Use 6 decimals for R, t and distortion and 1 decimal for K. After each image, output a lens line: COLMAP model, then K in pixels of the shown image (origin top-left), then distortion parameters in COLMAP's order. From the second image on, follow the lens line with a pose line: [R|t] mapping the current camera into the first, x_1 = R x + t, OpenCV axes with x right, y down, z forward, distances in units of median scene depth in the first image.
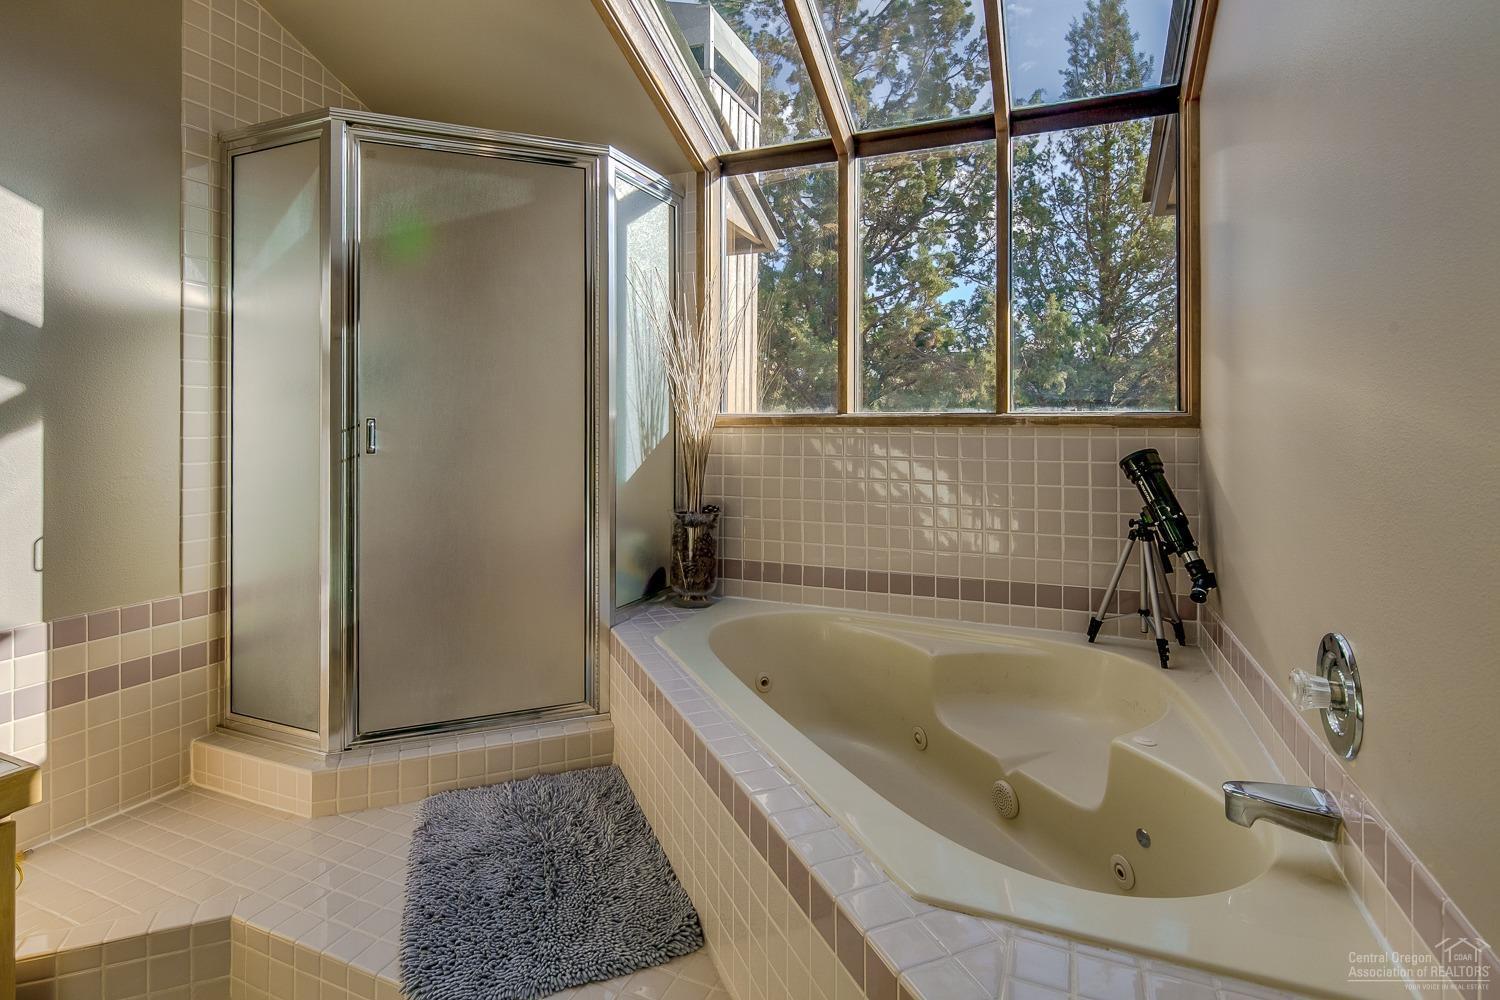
lens RADIAL K [[762.8, 0, 742.1], [0, 762.8, 422.1], [0, 0, 1]] dist [0.004126, 0.000503]
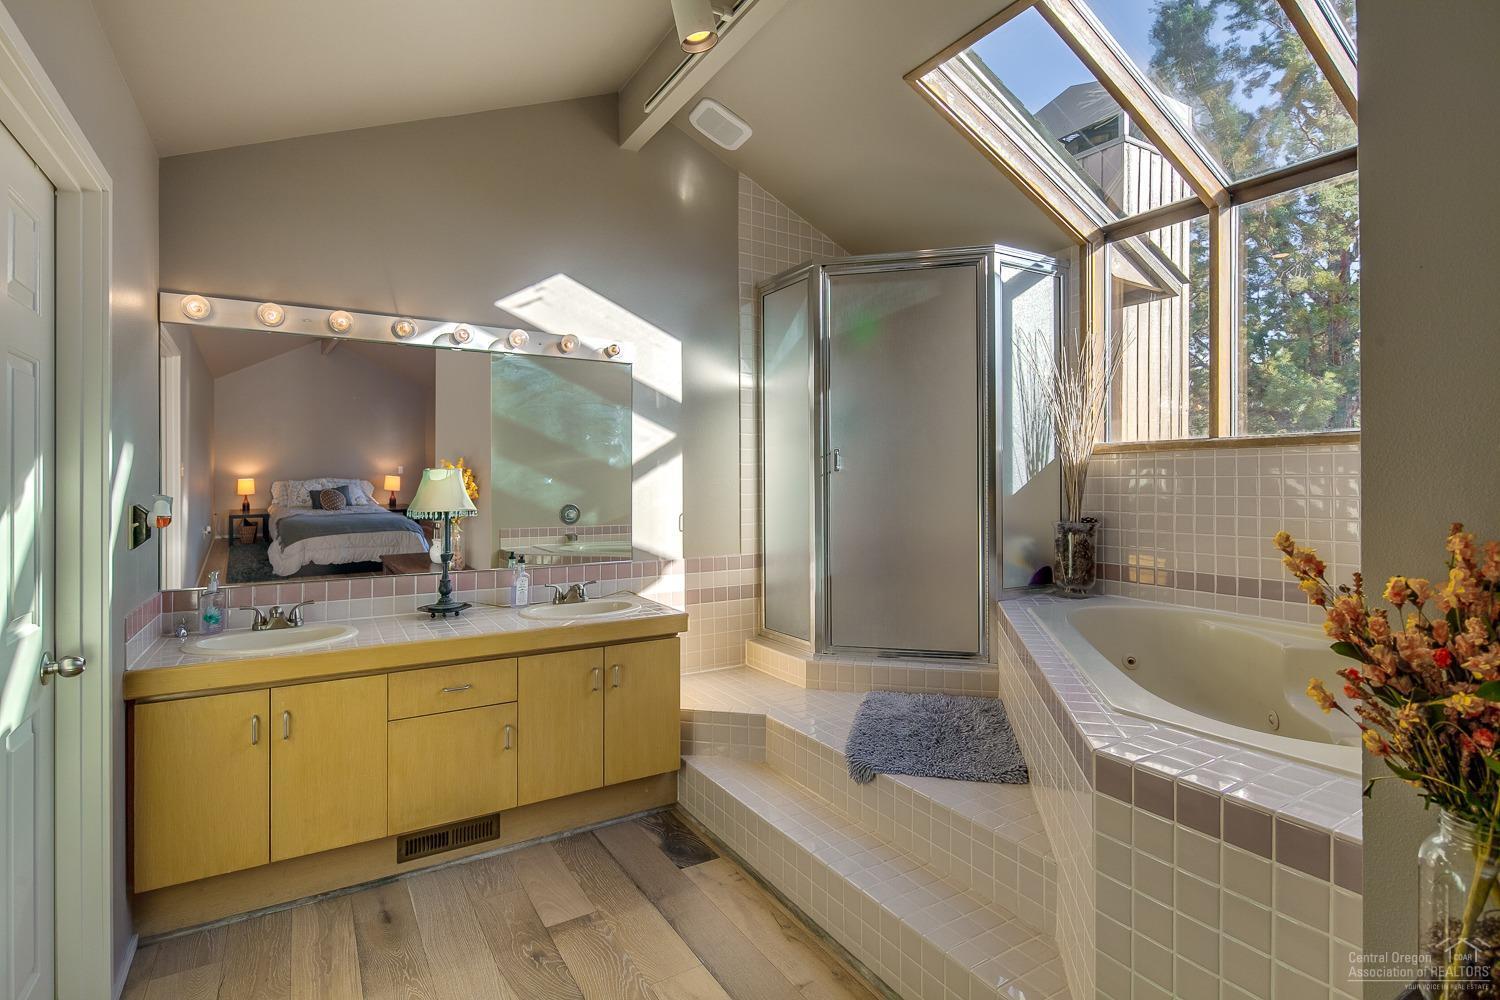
lens RADIAL K [[730.8, 0, 745.1], [0, 730.8, 479.6], [0, 0, 1]] dist [-0.001023, 0.000443]
pose [[0.817696, -0.005900, -0.575620, 0.203893], [0.007689, 0.999970, 0.000674, 0.048726], [0.575598, -0.004977, 0.817717, -0.309355]]
